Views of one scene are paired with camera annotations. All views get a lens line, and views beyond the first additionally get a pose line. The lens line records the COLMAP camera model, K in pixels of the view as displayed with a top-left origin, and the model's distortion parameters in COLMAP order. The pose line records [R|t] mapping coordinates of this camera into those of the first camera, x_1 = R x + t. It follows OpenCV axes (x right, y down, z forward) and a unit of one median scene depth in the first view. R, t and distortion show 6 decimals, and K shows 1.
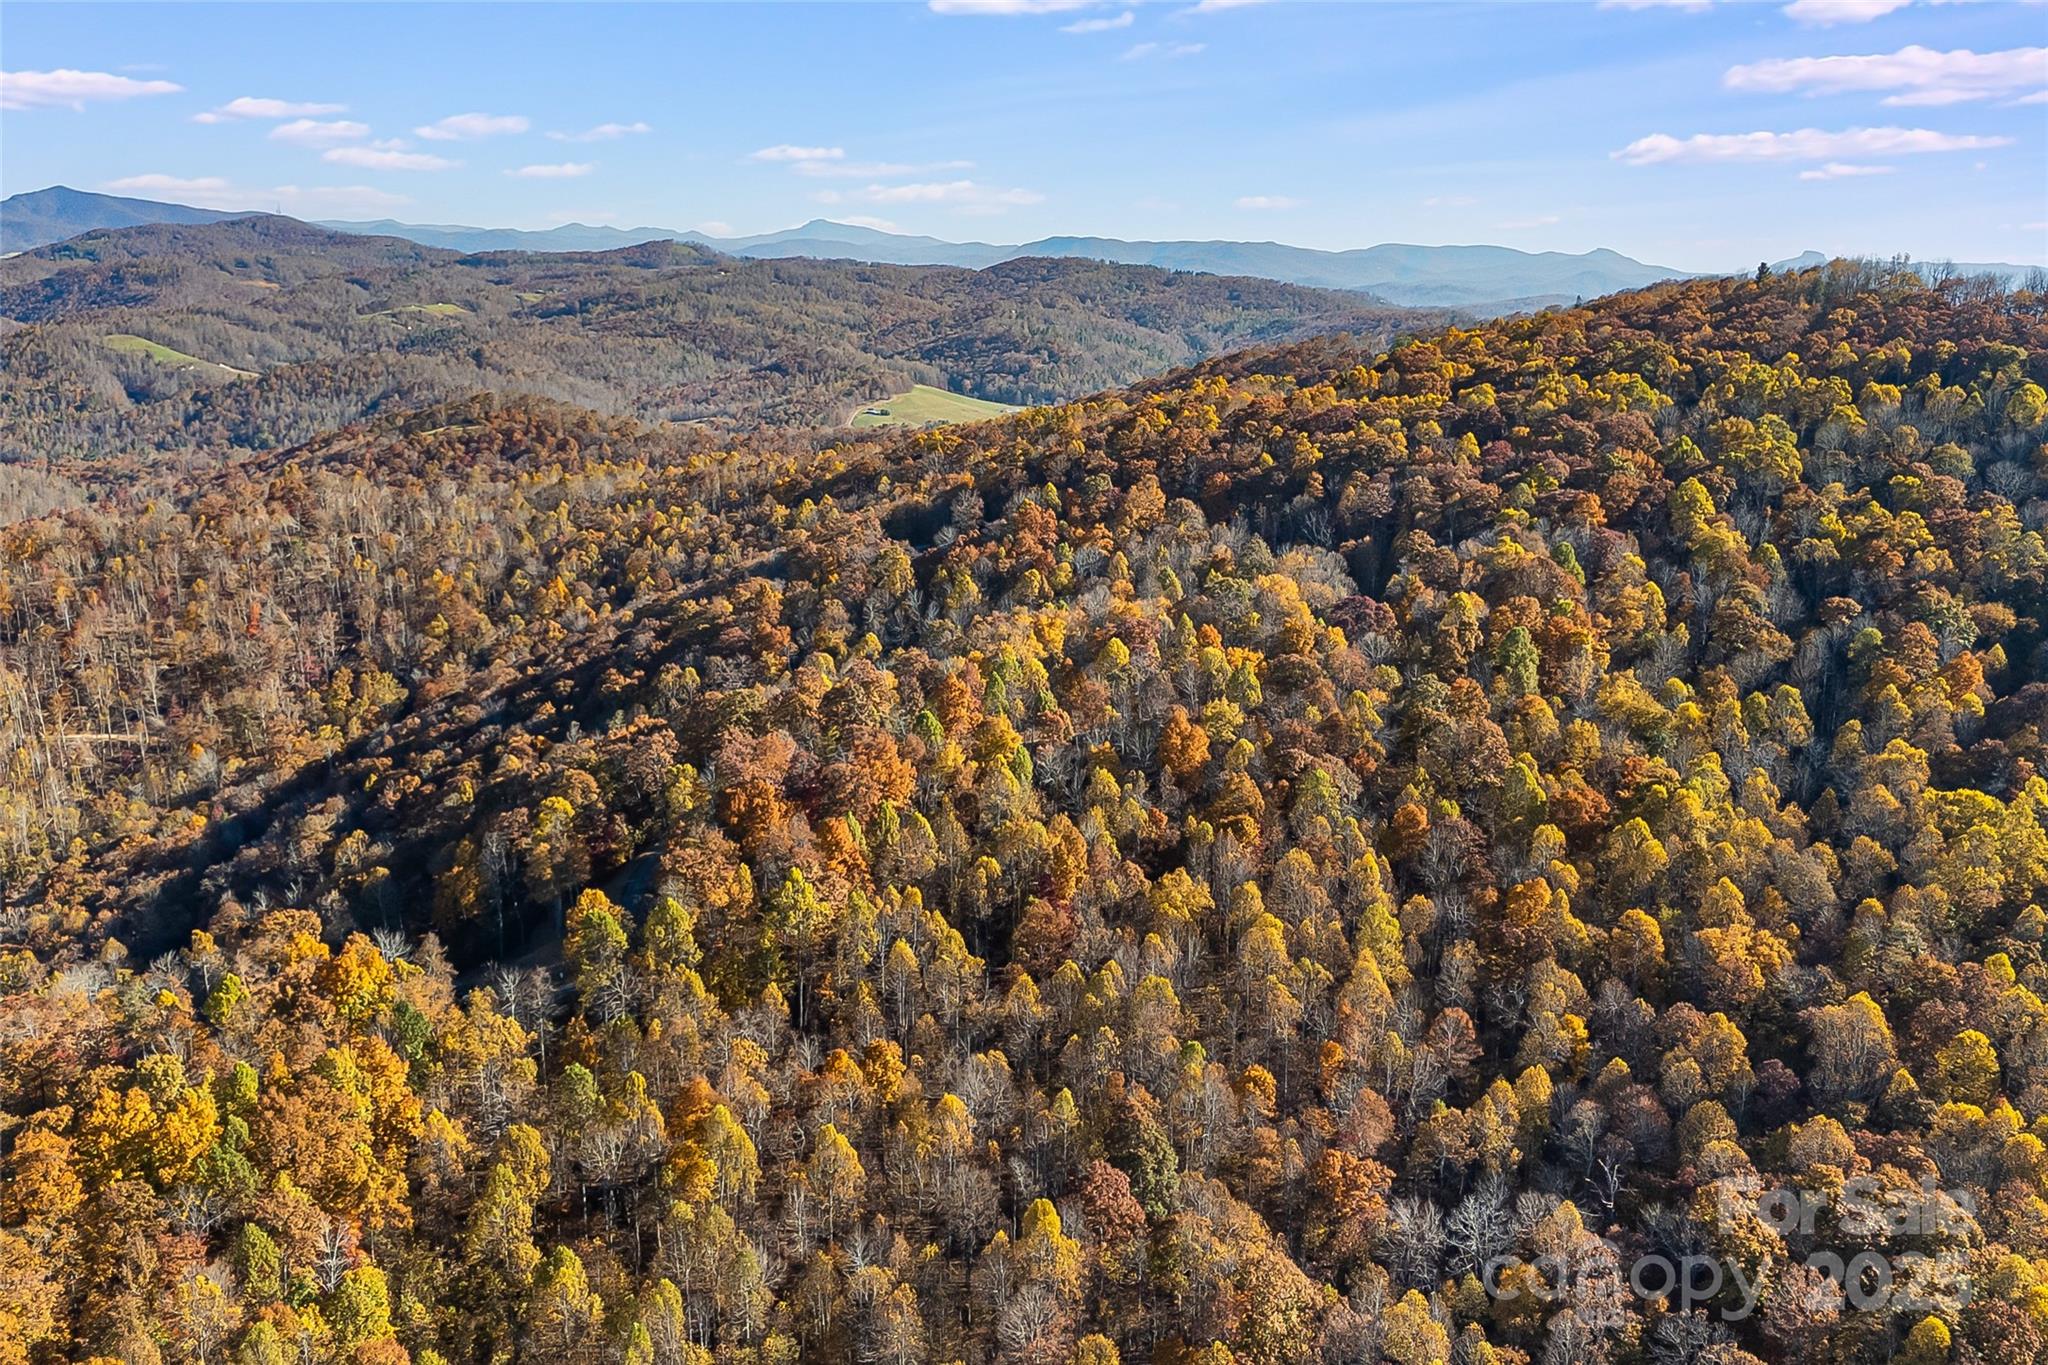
lens RADIAL K [[1783.3, 0, 1024.0], [0, 1783.3, 682.5], [0, 0, 1]] dist [0.094243, -0.109347]
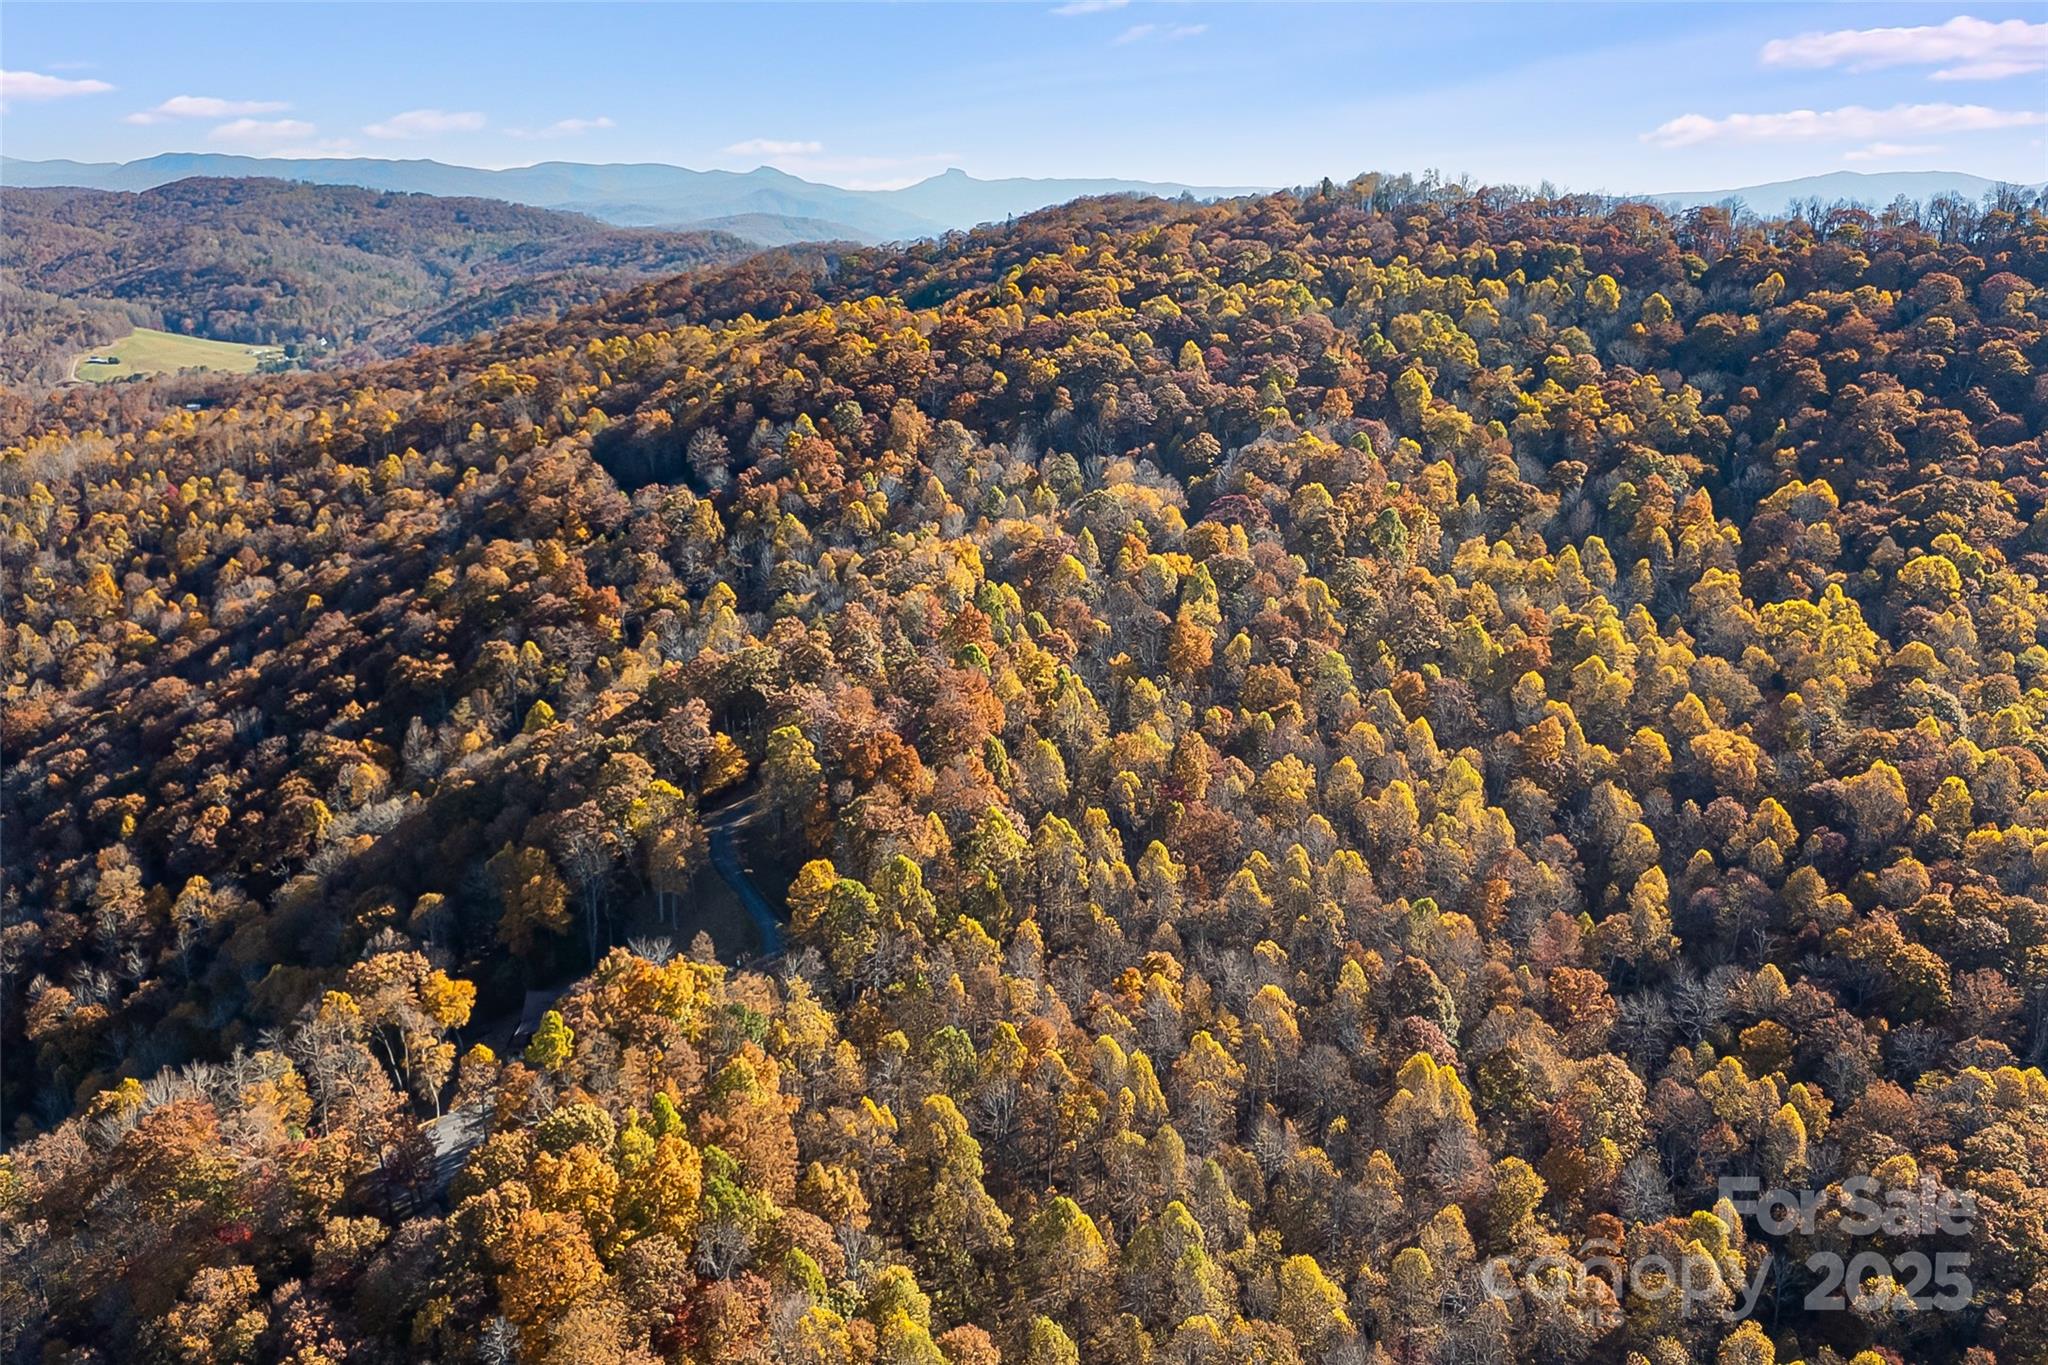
lens RADIAL K [[1810.4, 0, 1017.2], [0, 1810.4, 683.3], [0, 0, 1]] dist [0.104998, -0.131193]
pose [[0.903978, -0.129978, 0.407345, -0.307896], [0.114106, 0.991460, 0.063138, -0.015750], [-0.412073, -0.010594, 0.911089, 0.047233]]
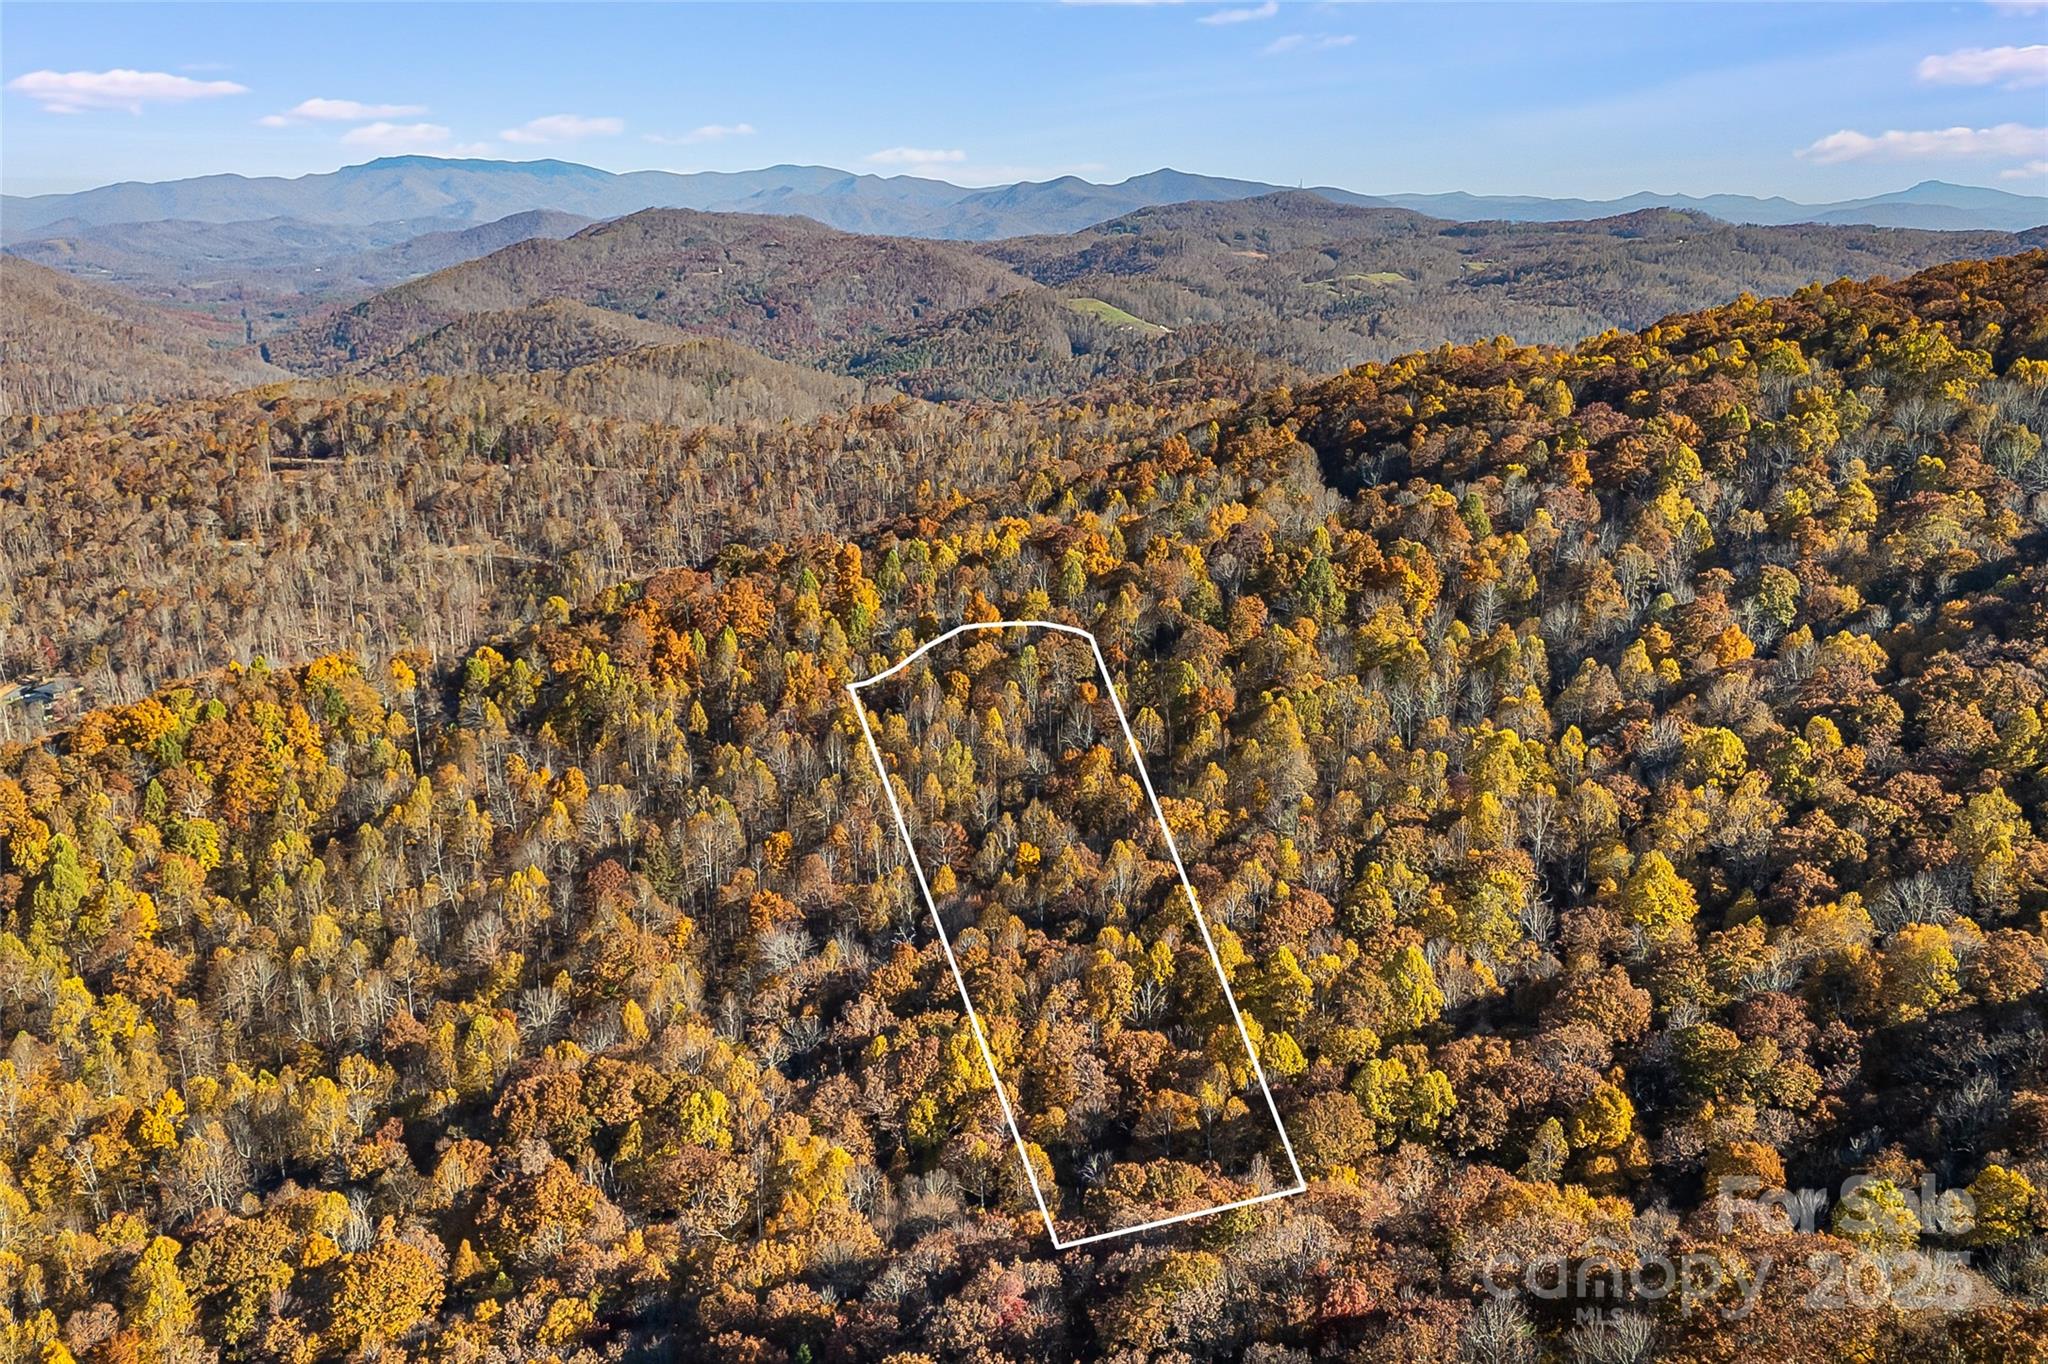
lens RADIAL K [[1810.4, 0, 1017.2], [0, 1810.4, 682.8], [0, 0, 1]] dist [0.104998, -0.131193]
pose [[0.846698, 0.132027, -0.515434, 0.523464], [-0.125940, 0.990927, 0.046943, 0.011707], [0.516955, 0.025167, 0.855643, -0.027378]]
